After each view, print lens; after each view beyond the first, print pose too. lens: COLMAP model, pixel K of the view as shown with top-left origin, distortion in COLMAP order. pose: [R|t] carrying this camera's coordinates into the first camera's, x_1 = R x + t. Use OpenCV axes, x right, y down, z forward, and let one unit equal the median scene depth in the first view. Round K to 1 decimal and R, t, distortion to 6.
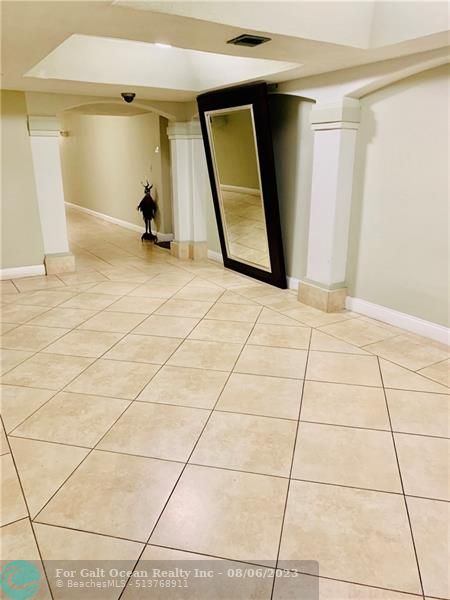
lens RADIAL K [[466.7, 0, 225.1], [0, 466.7, 299.9], [0, 0, 1]] dist [0.043263, -0.057536]
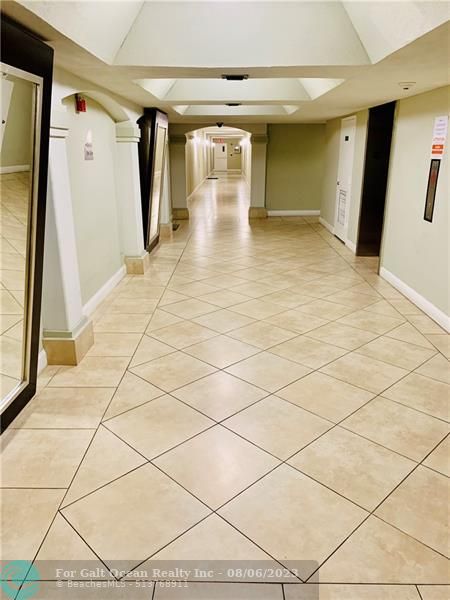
lens RADIAL K [[466.7, 0, 225.2], [0, 466.7, 300.5], [0, 0, 1]] dist [0.043263, -0.057536]
pose [[-0.847944, -0.159493, 0.505523, -0.531991], [0.157955, 0.834316, 0.528174, -0.580375], [-0.506006, 0.527711, -0.682260, 1.760529]]
